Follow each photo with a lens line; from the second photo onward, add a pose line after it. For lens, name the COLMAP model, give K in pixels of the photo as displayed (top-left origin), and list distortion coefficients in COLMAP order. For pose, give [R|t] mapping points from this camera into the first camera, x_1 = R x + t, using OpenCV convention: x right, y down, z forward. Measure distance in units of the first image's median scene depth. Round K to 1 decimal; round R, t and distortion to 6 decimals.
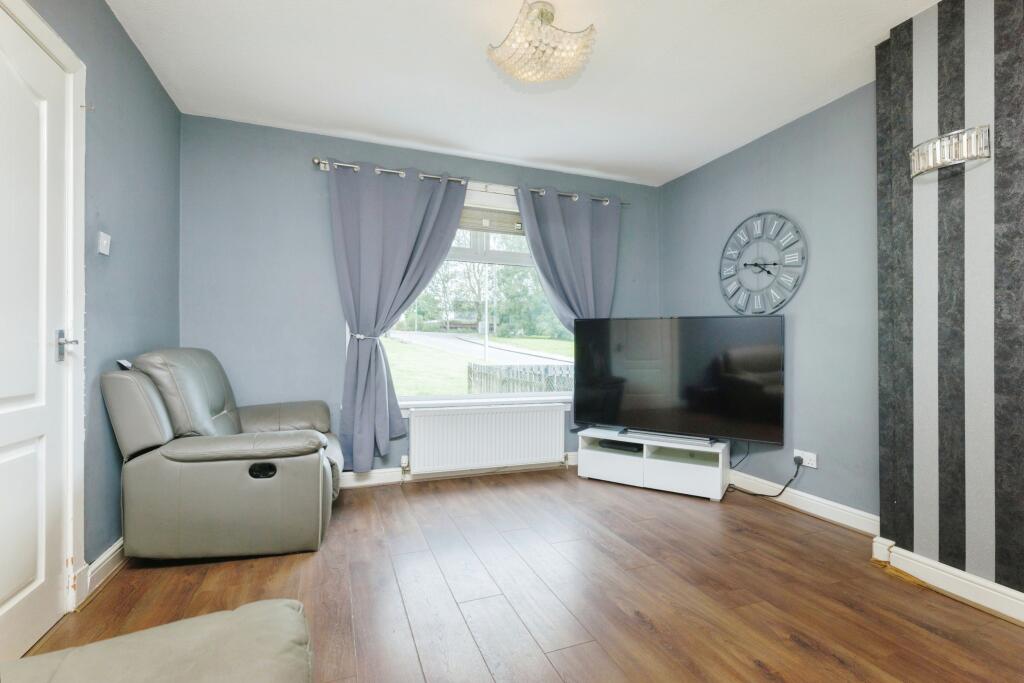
lens RADIAL K [[457.6, 0, 510.2], [0, 457.6, 344.5], [0, 0, 1]] dist [0.004752, -0.002187]
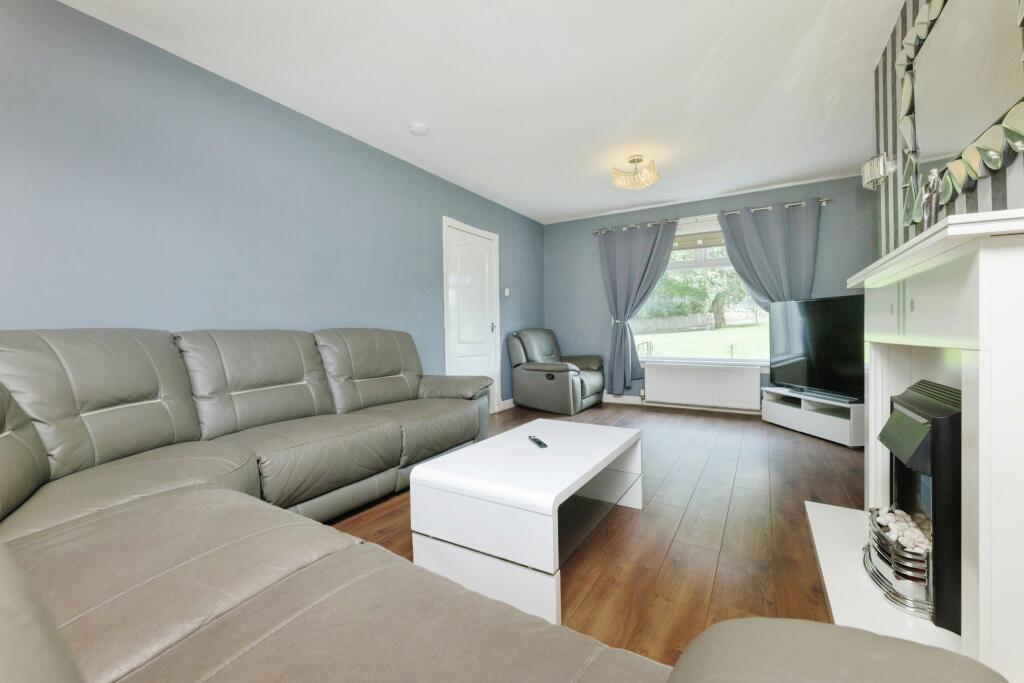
lens RADIAL K [[411.7, 0, 513.3], [0, 411.7, 338.8], [0, 0, 1]] dist [-0.001505, -0.000072]
pose [[0.605712, -0.001533, -0.795683, 1.118110], [0.014603, 0.999851, 0.009190, 0.046093], [0.795550, -0.017186, 0.605644, -0.505879]]
